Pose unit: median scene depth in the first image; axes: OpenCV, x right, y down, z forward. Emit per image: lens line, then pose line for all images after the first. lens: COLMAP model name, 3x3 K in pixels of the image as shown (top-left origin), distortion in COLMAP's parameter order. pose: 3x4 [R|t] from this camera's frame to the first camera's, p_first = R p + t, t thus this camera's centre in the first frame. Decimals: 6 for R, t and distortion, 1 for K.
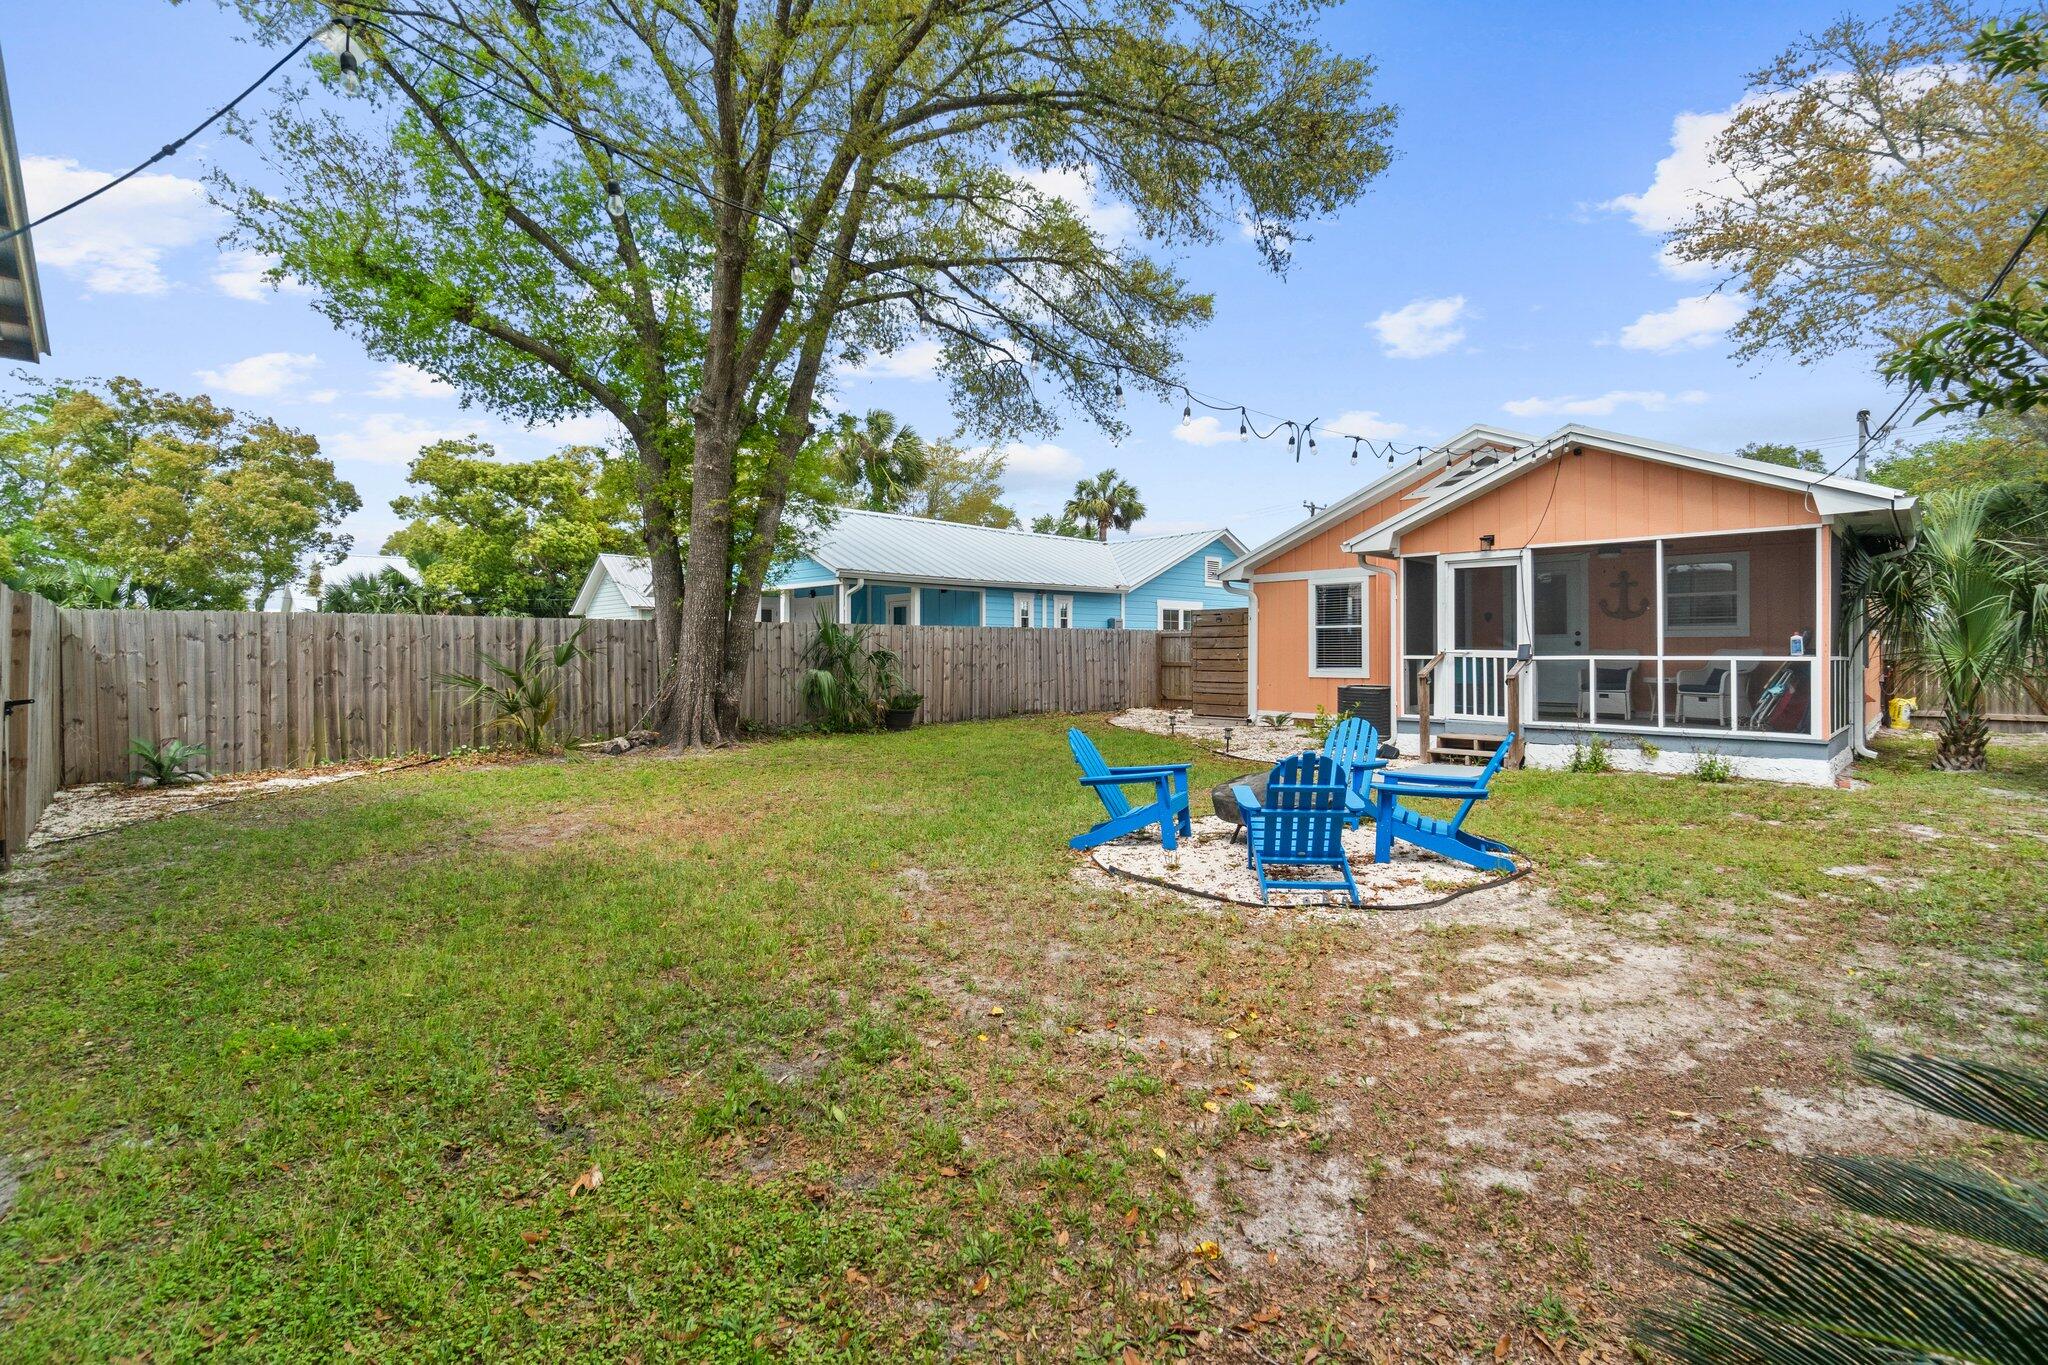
lens RADIAL K [[893.4, 0, 1024.1], [0, 893.4, 648.8], [0, 0, 1]] dist [-0.002007, 0.000056]
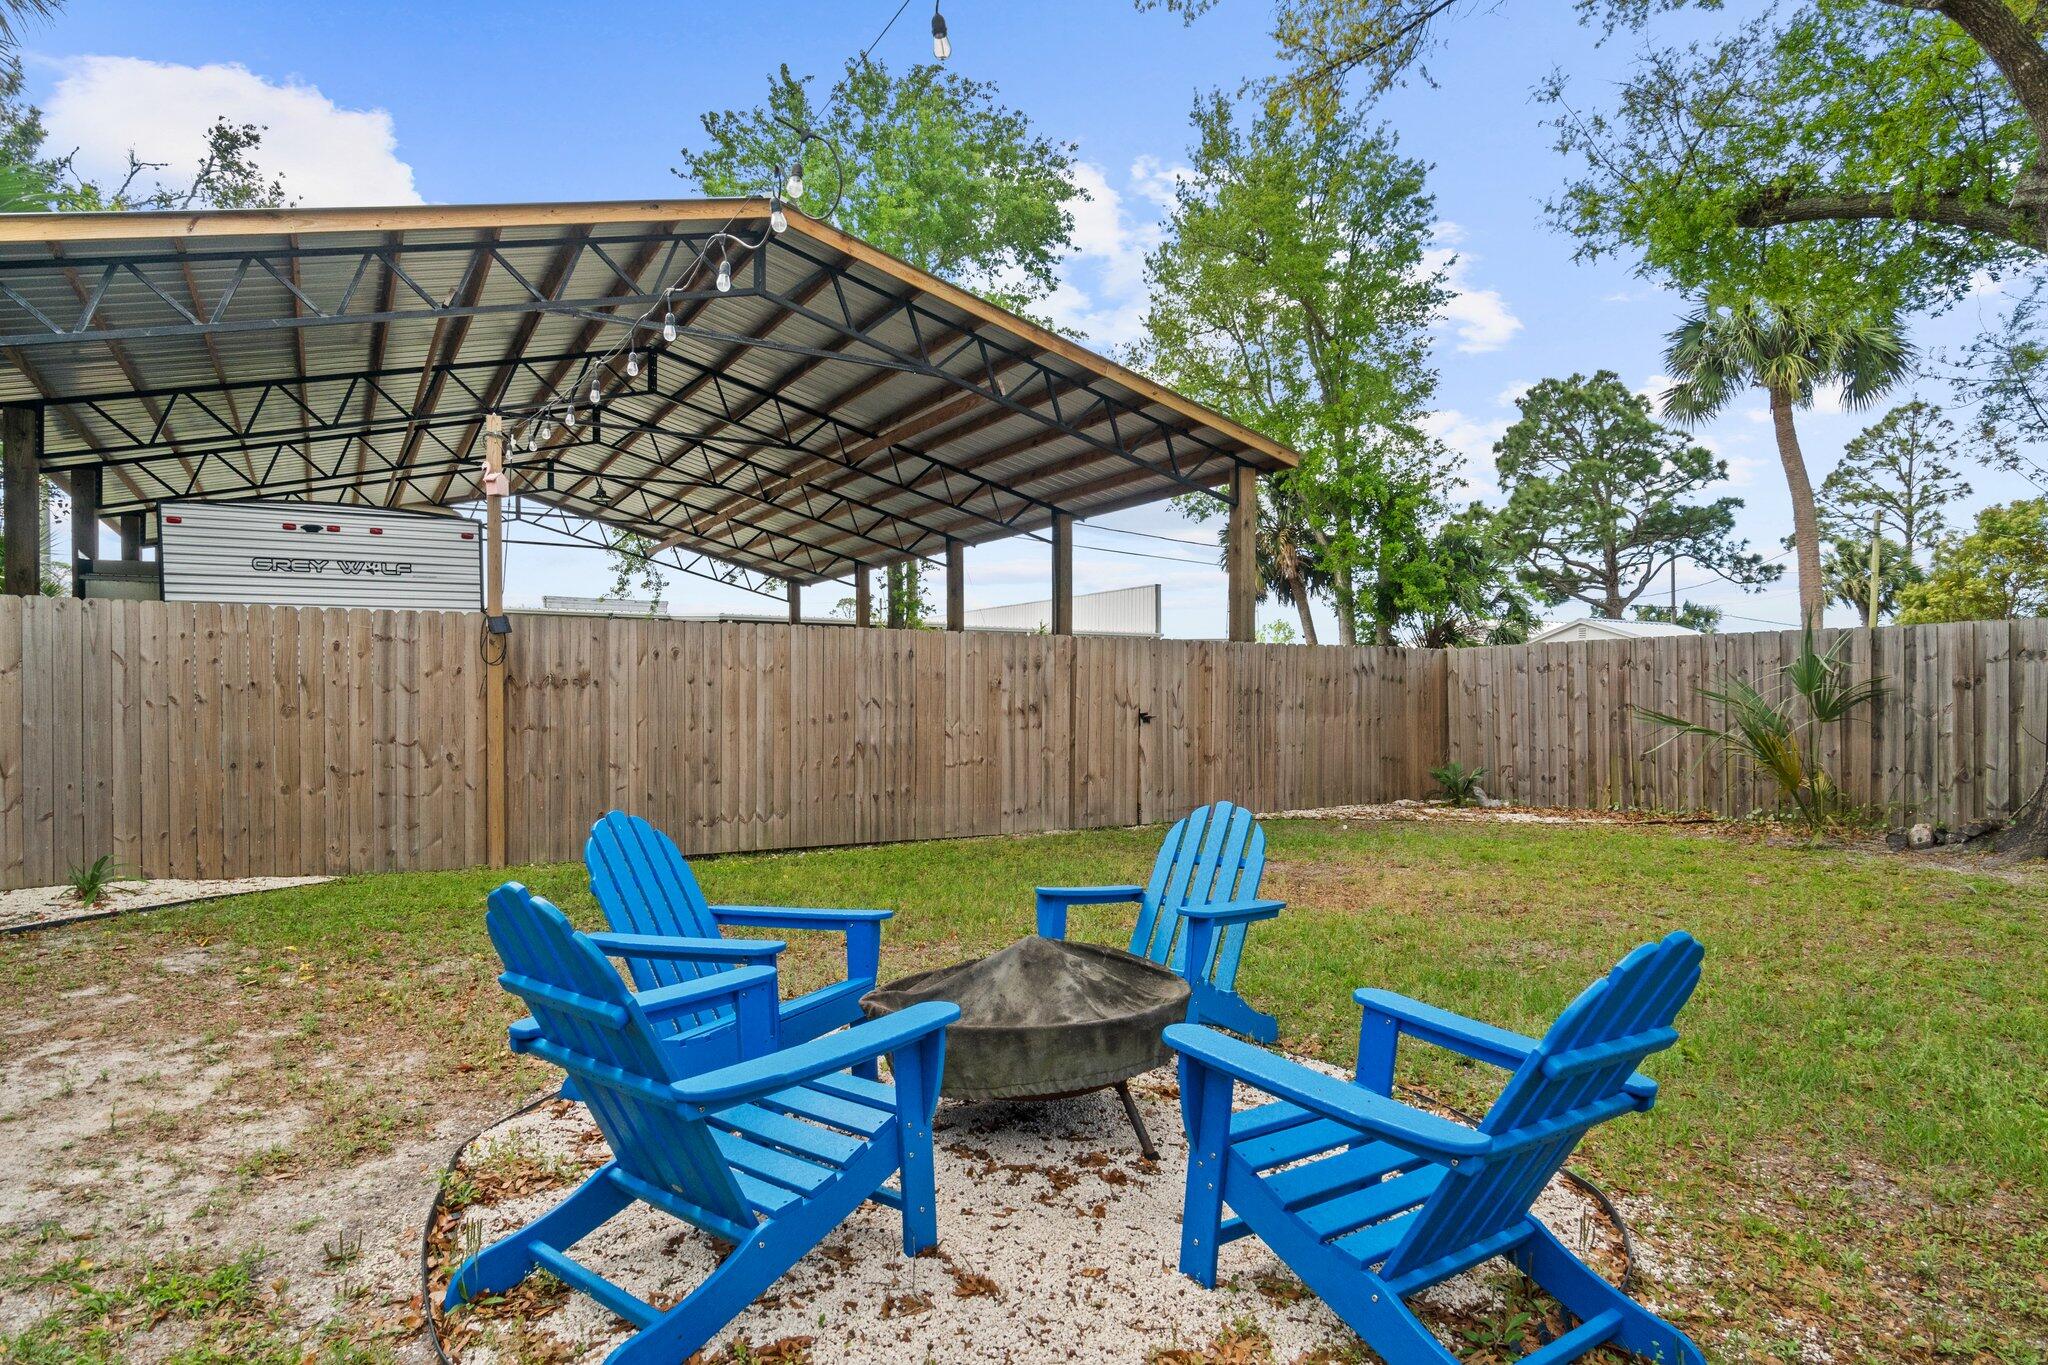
lens RADIAL K [[1170.1, 0, 1029.8], [0, 1170.1, 695.0], [0, 0, 1]] dist [-0.003372, -0.000685]
pose [[-0.222423, -0.006629, -0.974928, 1.160410], [0.002693, 0.999969, -0.007414, 0.054713], [0.974946, -0.004274, -0.222398, 1.654136]]
